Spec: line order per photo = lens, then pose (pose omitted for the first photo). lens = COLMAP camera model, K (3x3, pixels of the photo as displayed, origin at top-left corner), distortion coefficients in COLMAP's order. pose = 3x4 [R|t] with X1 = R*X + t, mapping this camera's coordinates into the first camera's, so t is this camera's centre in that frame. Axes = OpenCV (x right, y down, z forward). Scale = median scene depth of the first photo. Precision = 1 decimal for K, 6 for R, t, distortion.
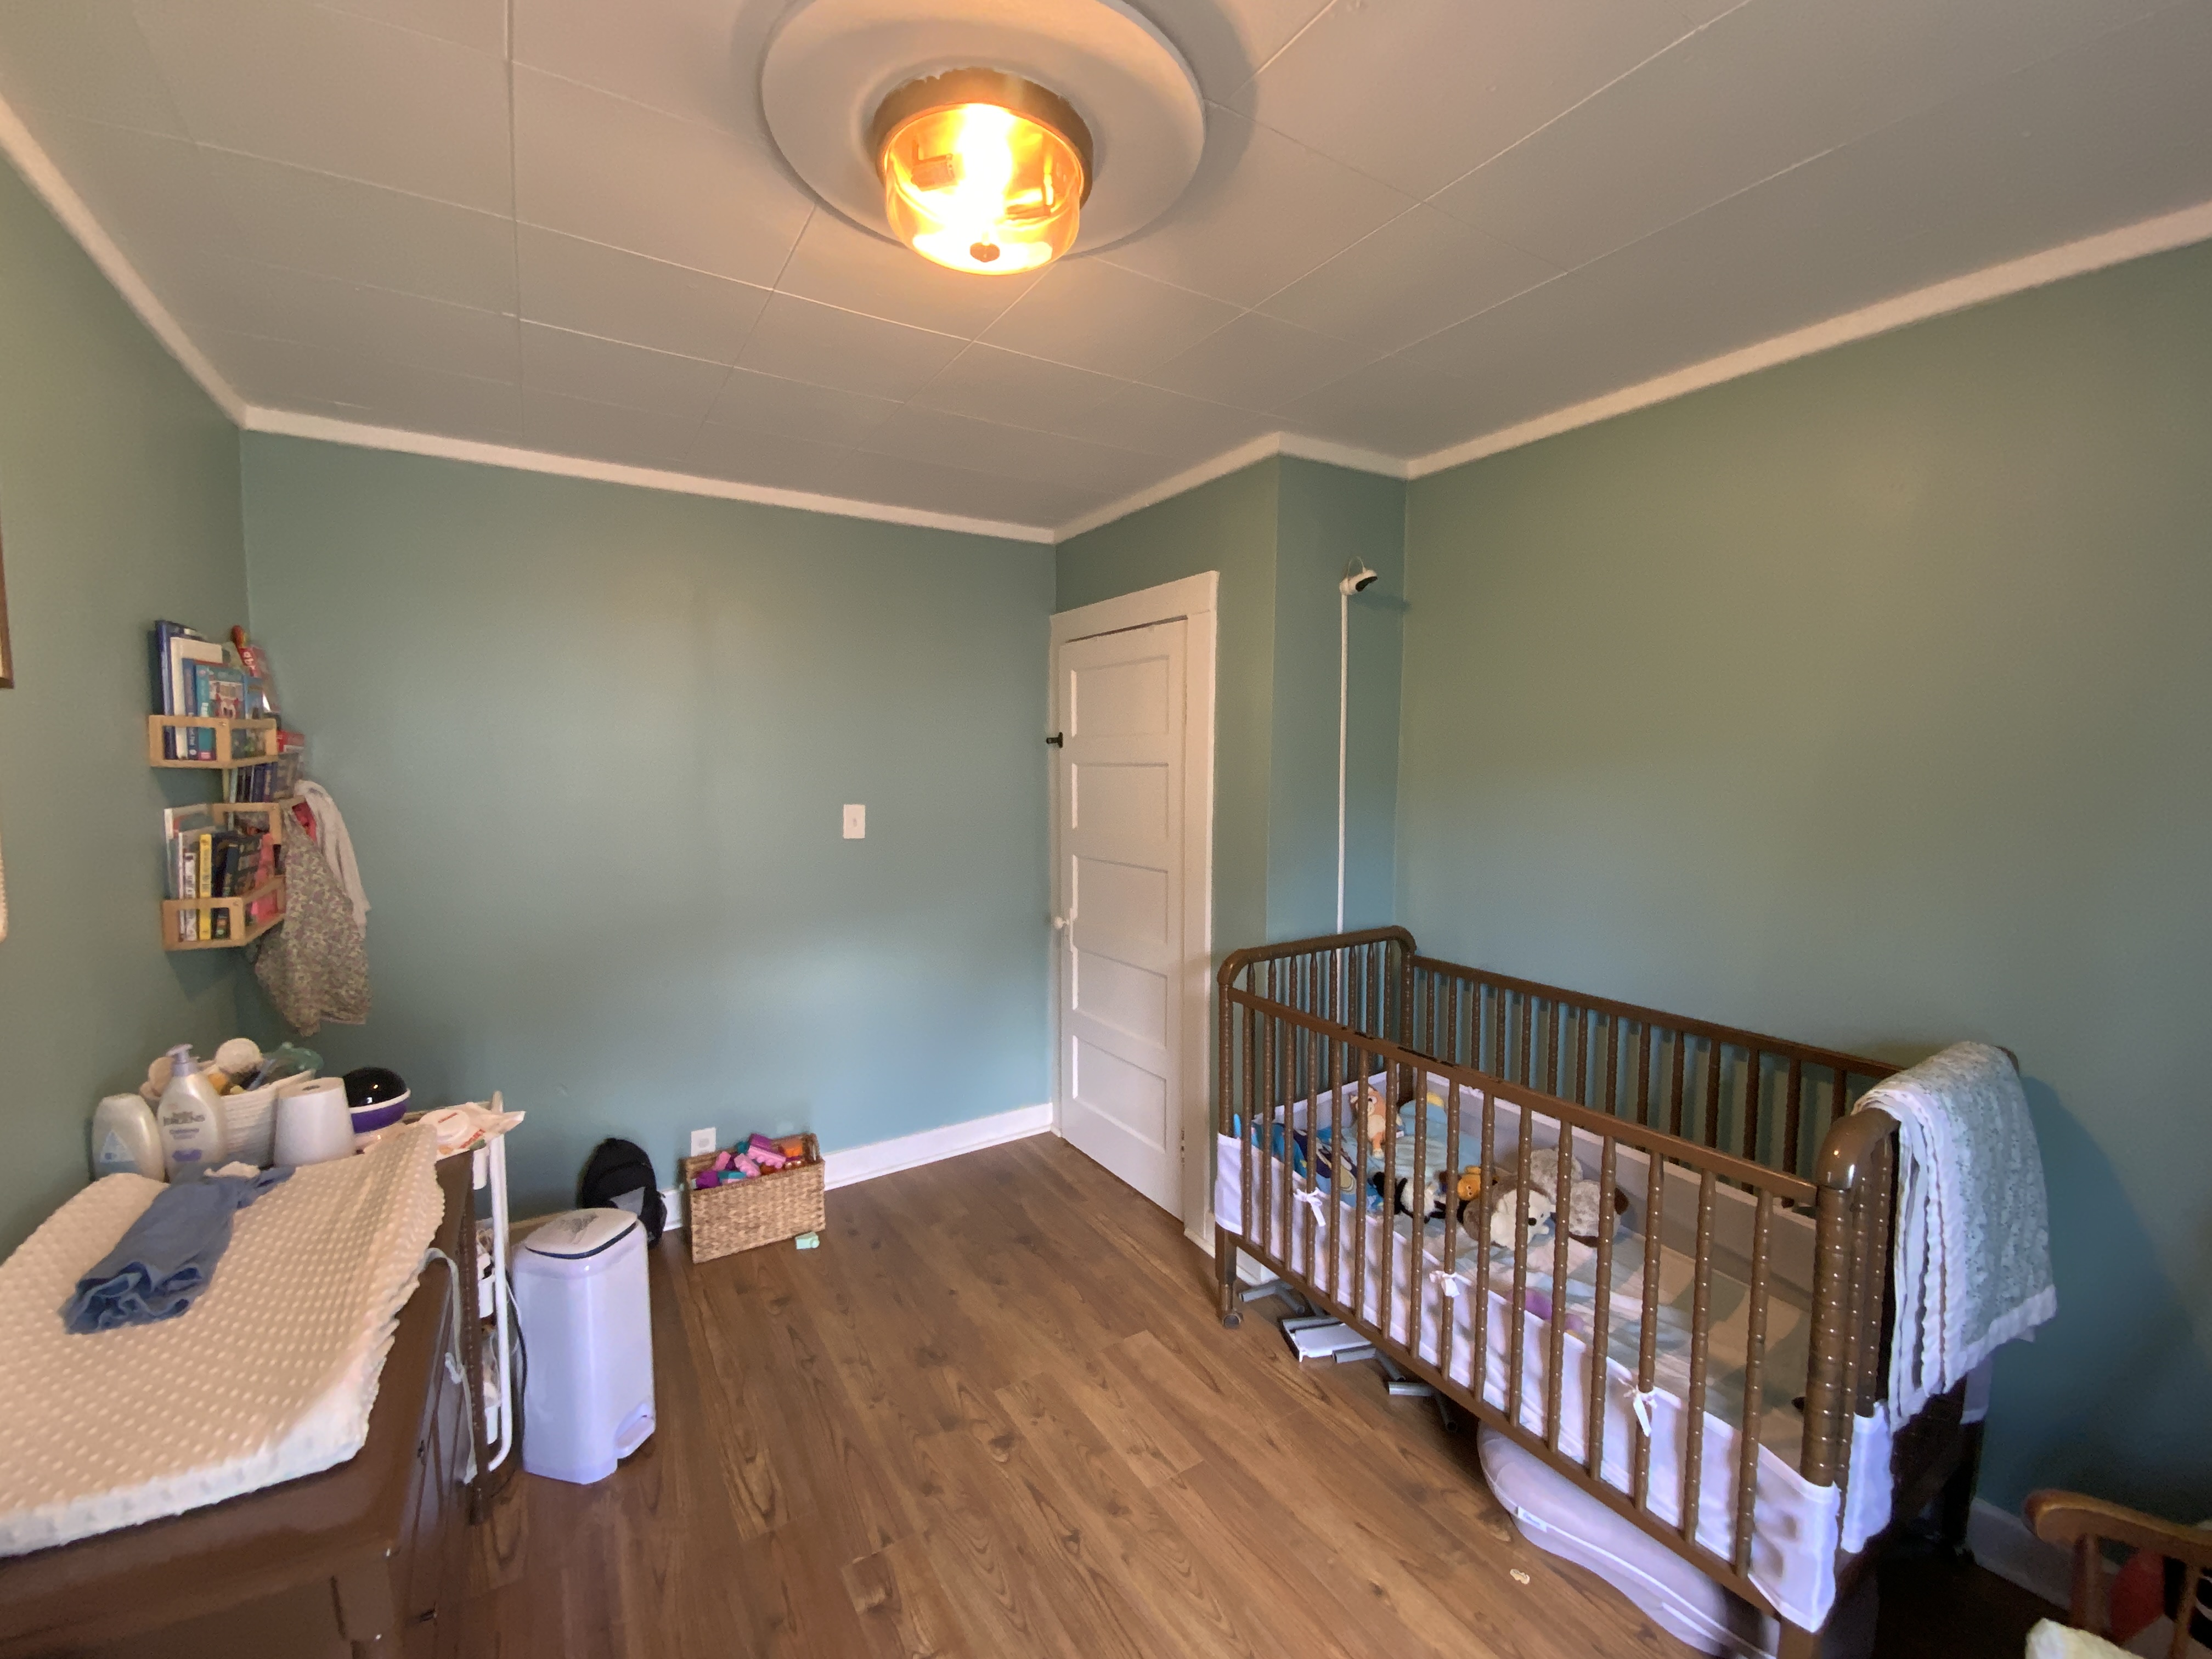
lens RADIAL K [[888.6, 0, 1096.7], [0, 888.6, 832.1], [0, 0, 1]] dist [0.004527, -0.010080]
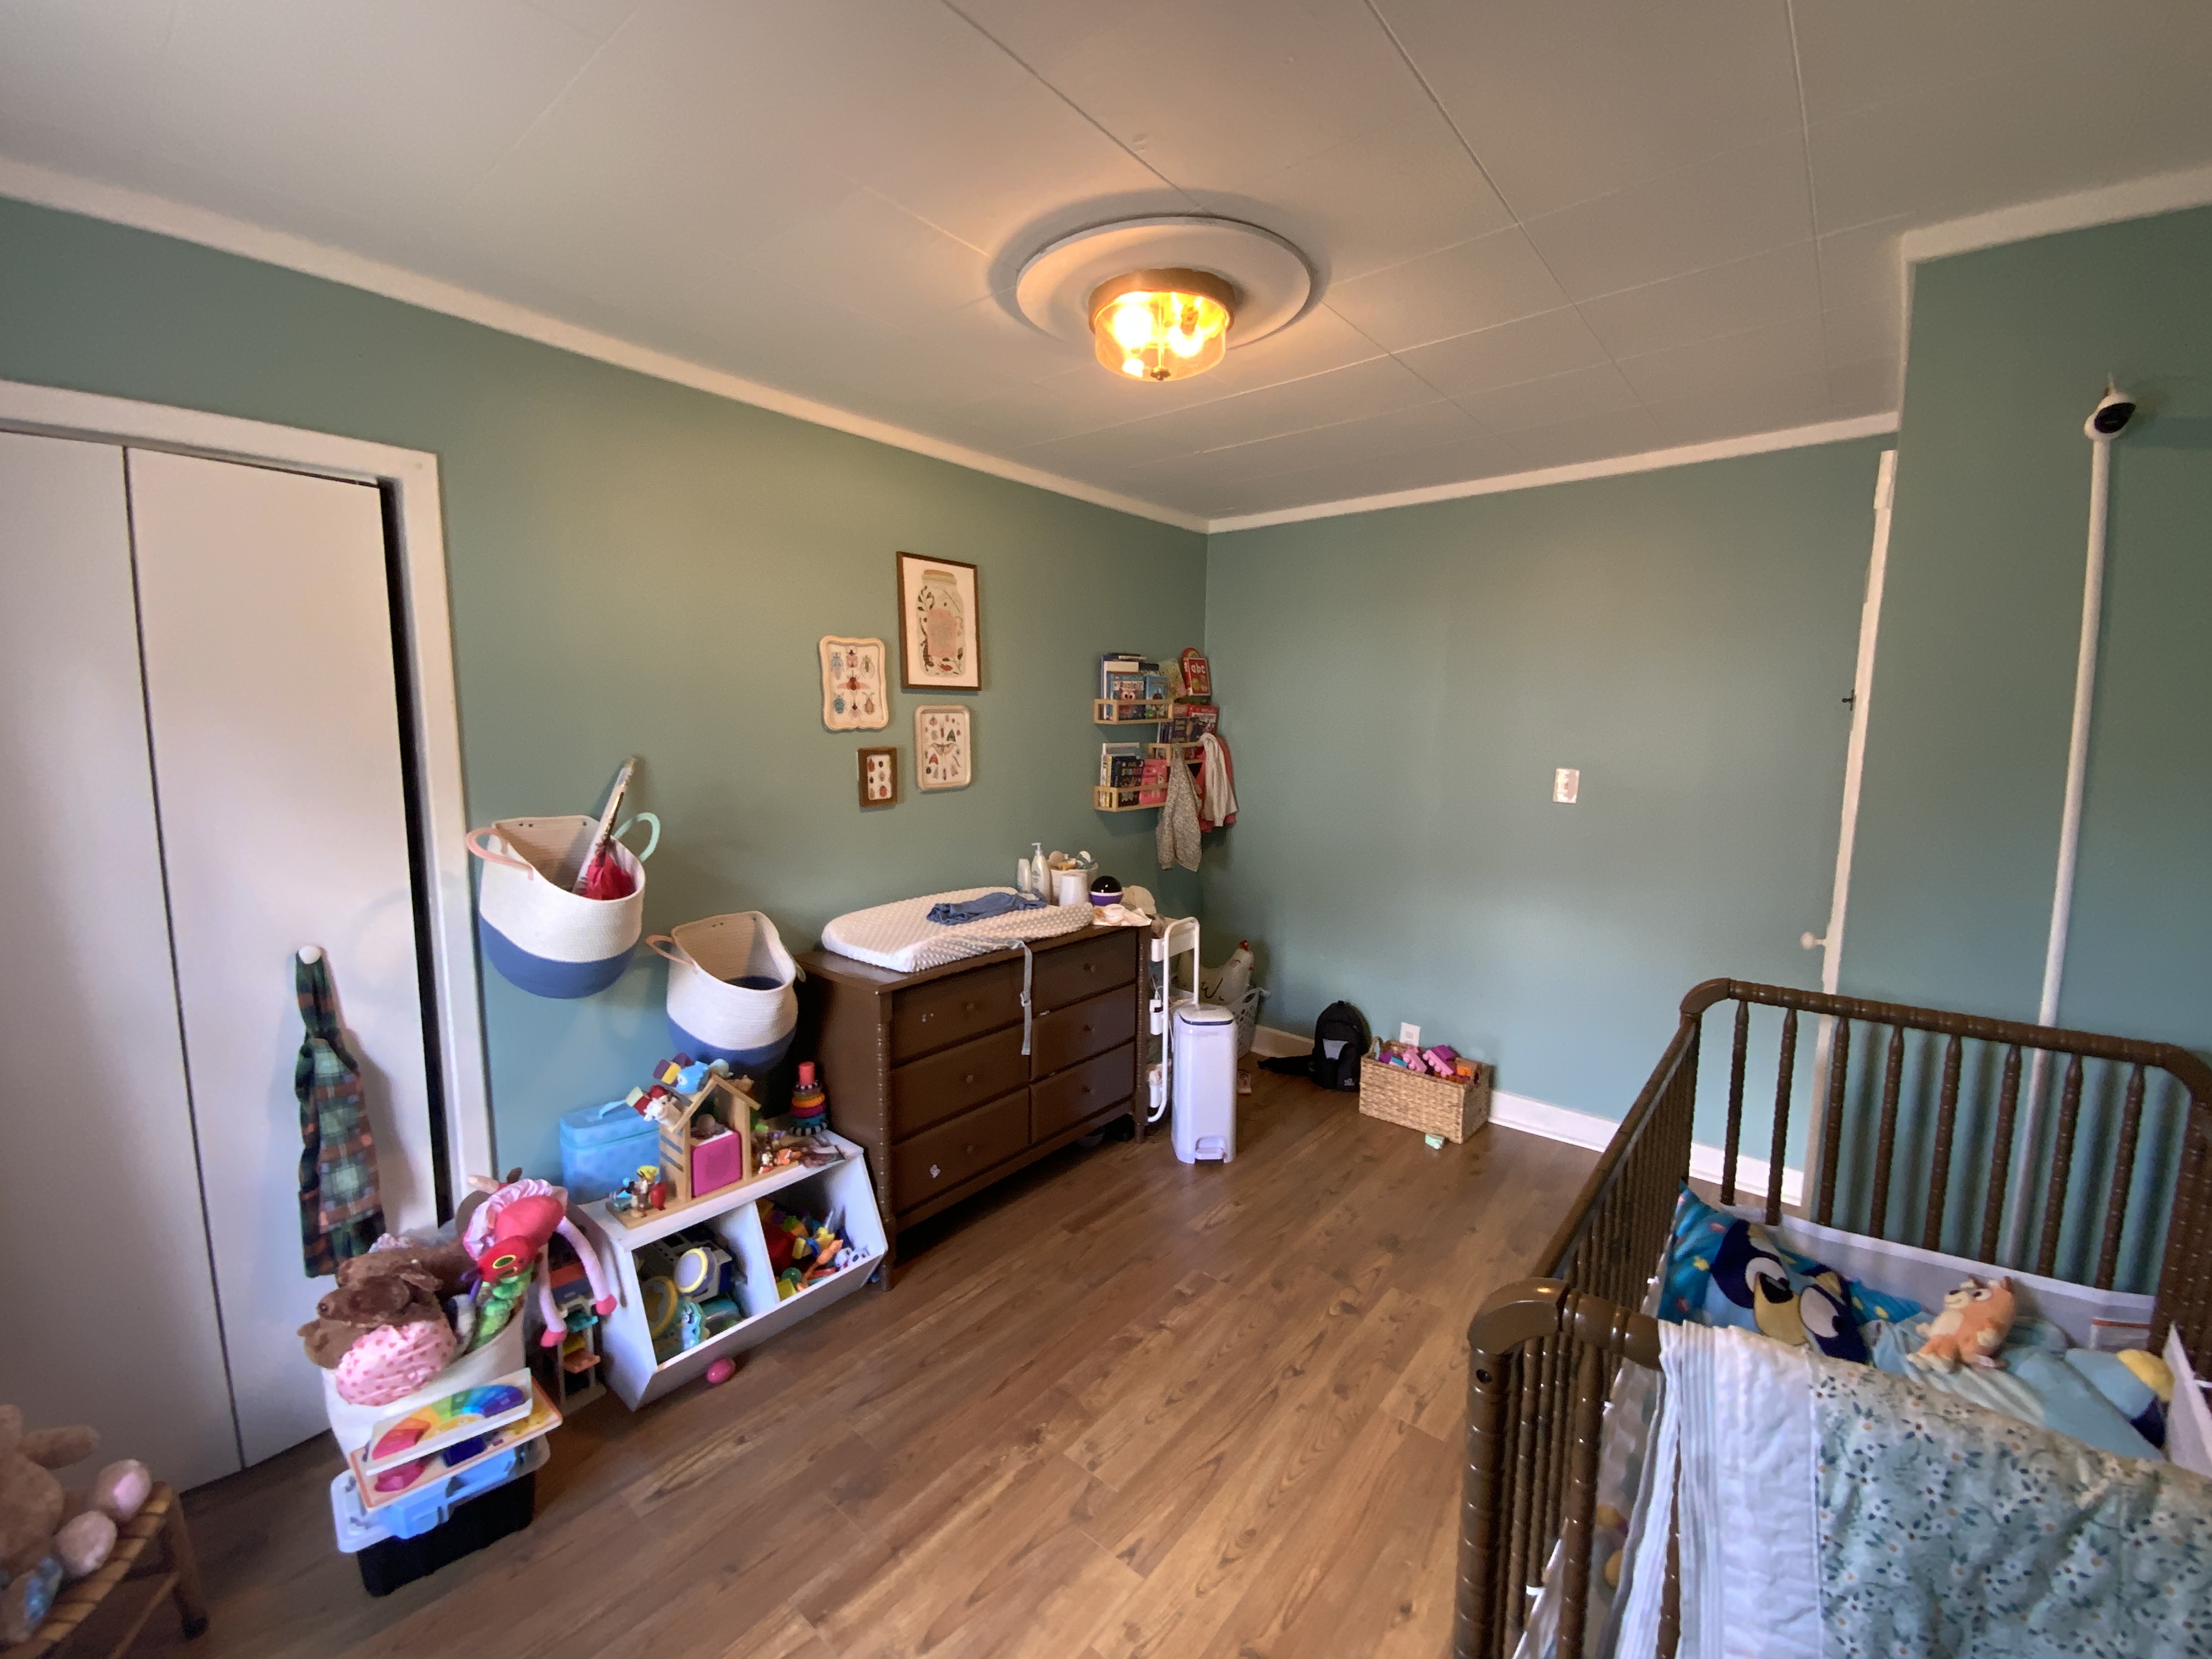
lens RADIAL K [[888.6, 0, 1097.4], [0, 888.6, 825.5], [0, 0, 1]] dist [0.004527, -0.010080]
pose [[0.298960, 0.114515, -0.947370, 0.829952], [-0.085740, 0.991982, 0.092851, -0.023346], [0.950406, 0.053469, 0.306381, 0.293338]]
